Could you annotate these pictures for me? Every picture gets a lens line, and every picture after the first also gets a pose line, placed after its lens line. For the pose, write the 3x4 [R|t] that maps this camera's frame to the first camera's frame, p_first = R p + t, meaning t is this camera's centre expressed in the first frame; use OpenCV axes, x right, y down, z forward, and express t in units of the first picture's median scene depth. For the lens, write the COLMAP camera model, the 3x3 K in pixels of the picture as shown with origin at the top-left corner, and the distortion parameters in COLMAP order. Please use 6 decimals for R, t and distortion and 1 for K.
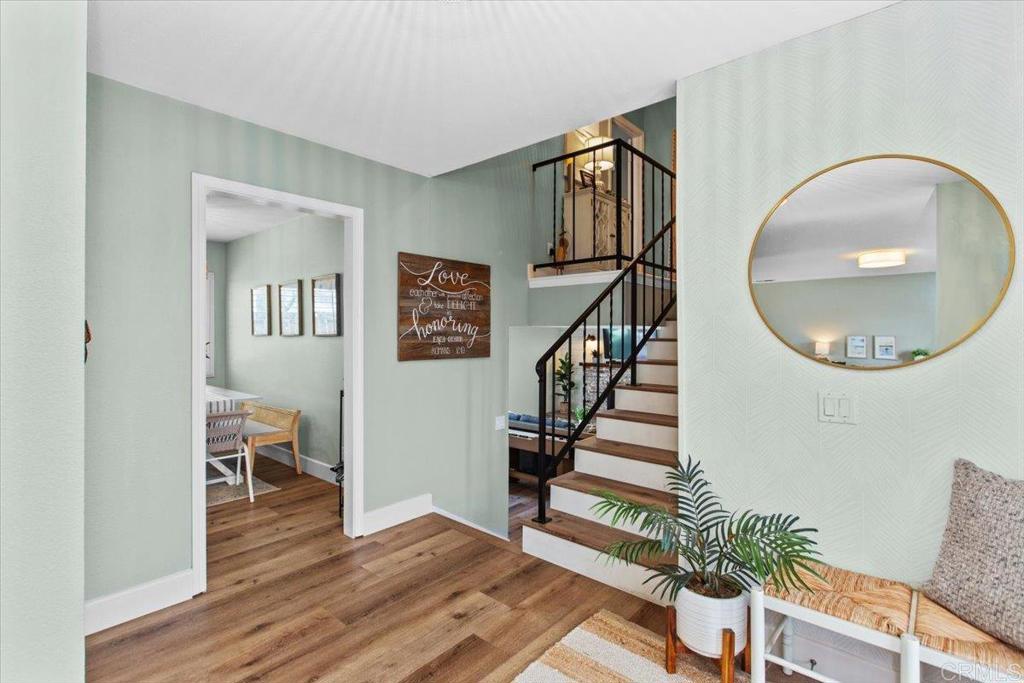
lens RADIAL K [[476.3, 0, 513.5], [0, 476.3, 344.5], [0, 0, 1]] dist [-0.005253, -0.001089]
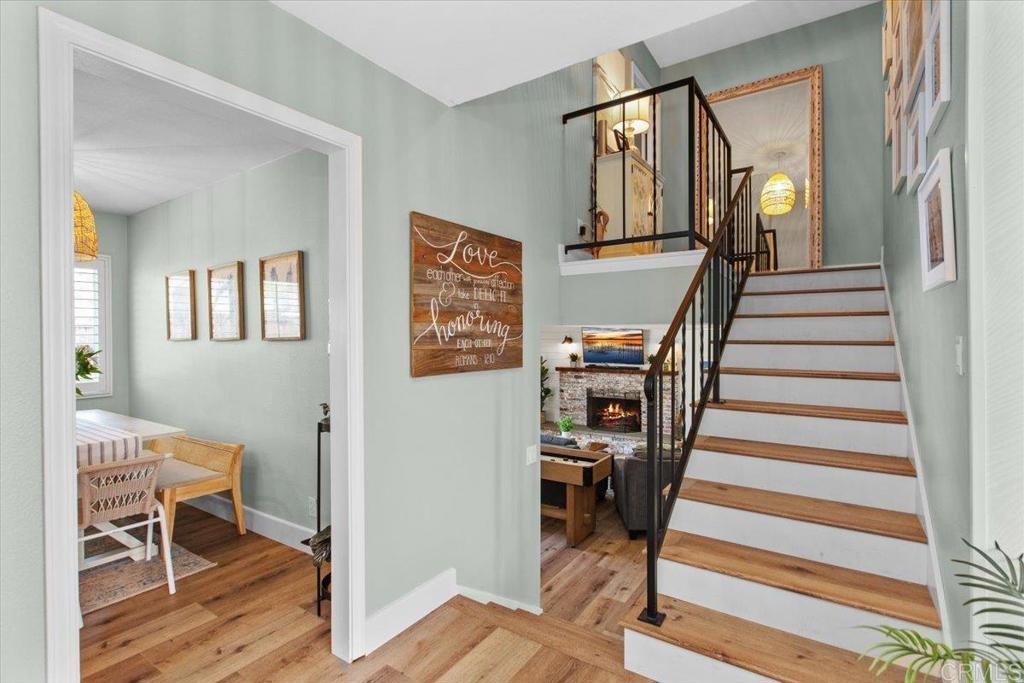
lens RADIAL K [[476.3, 0, 513.5], [0, 476.3, 344.5], [0, 0, 1]] dist [-0.005253, -0.001089]
pose [[0.991720, -0.009332, 0.128082, -0.163003], [0.009954, 0.999942, -0.004211, -0.005564], [-0.128035, 0.005451, 0.991755, 0.287979]]
